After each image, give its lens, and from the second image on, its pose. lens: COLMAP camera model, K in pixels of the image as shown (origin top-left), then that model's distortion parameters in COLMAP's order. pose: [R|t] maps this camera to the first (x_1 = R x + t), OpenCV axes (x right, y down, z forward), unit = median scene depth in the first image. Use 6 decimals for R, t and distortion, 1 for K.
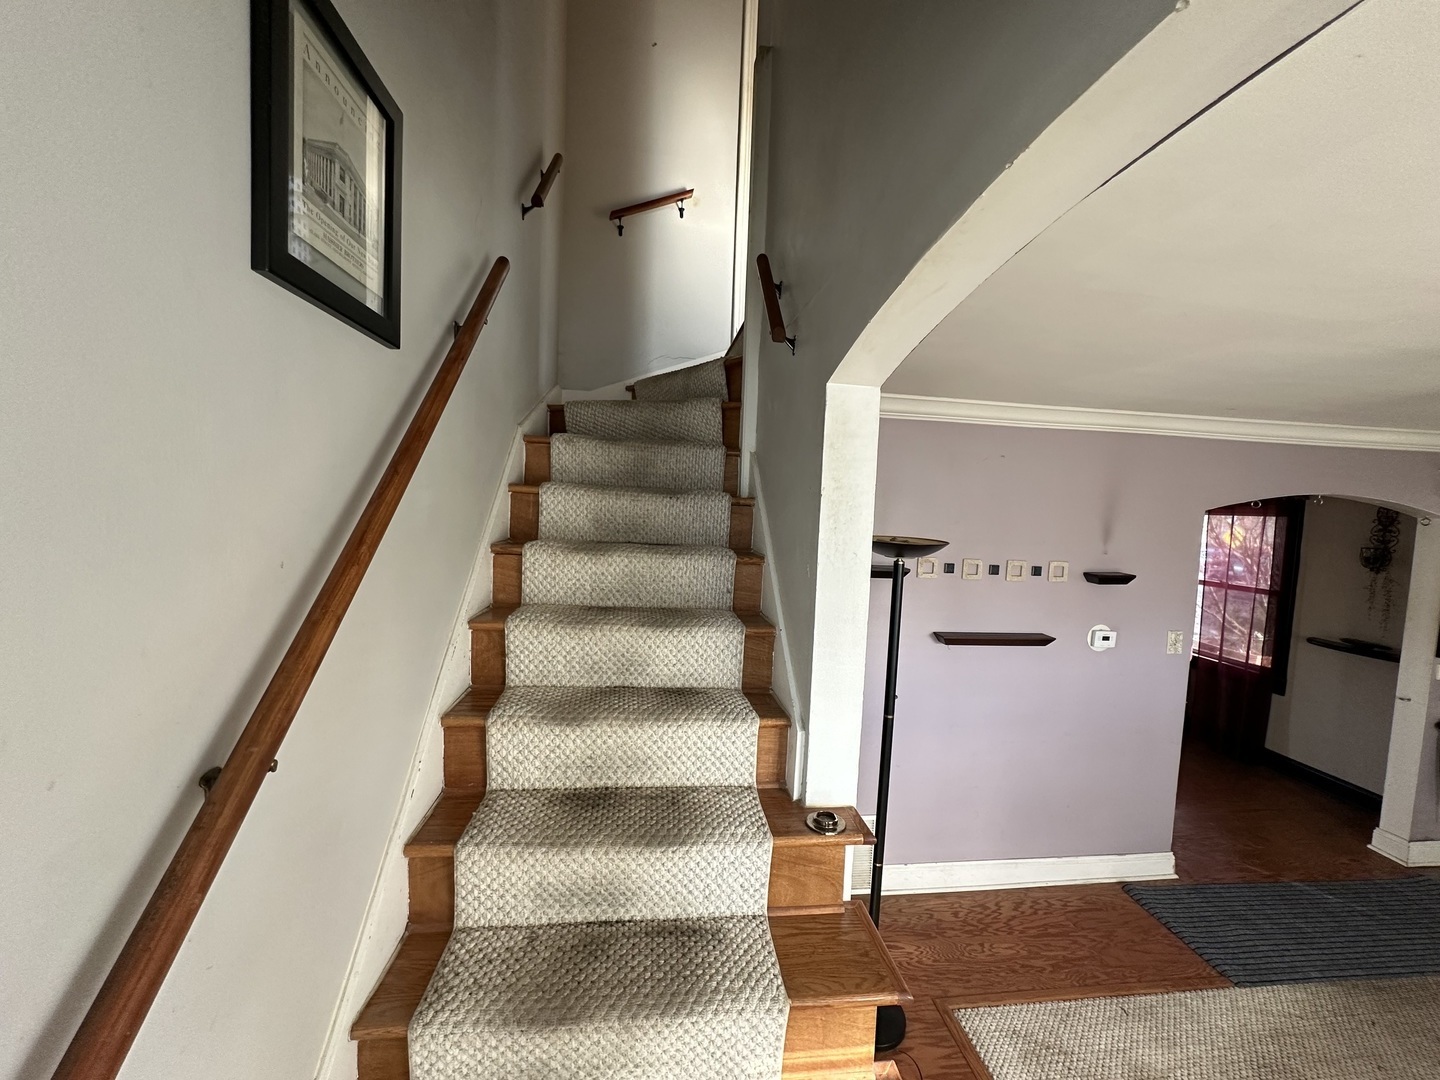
lens RADIAL K [[573.5, 0, 721.0], [0, 573.5, 539.5], [0, 0, 1]] dist [-0.004116, 0.000597]
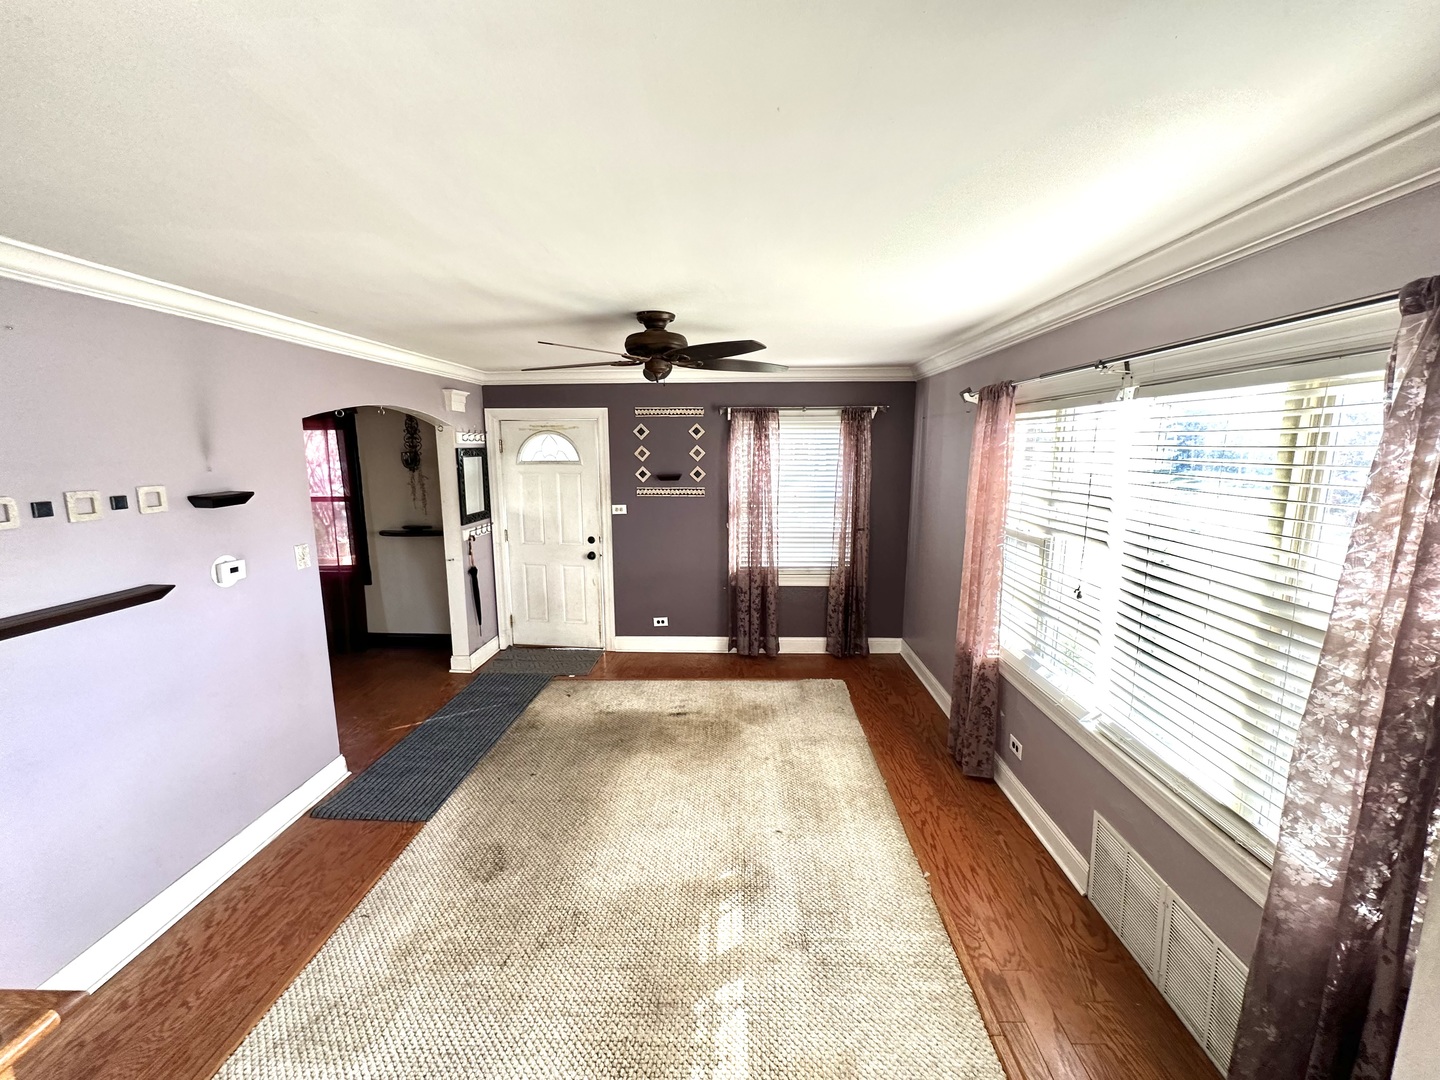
lens RADIAL K [[573.5, 0, 720.6], [0, 573.5, 544.3], [0, 0, 1]] dist [-0.004116, 0.000597]
pose [[0.156203, -0.206424, 0.965914, -0.029986], [0.074309, 0.977602, 0.196905, 0.020336], [-0.984926, 0.041019, 0.168044, 0.135613]]
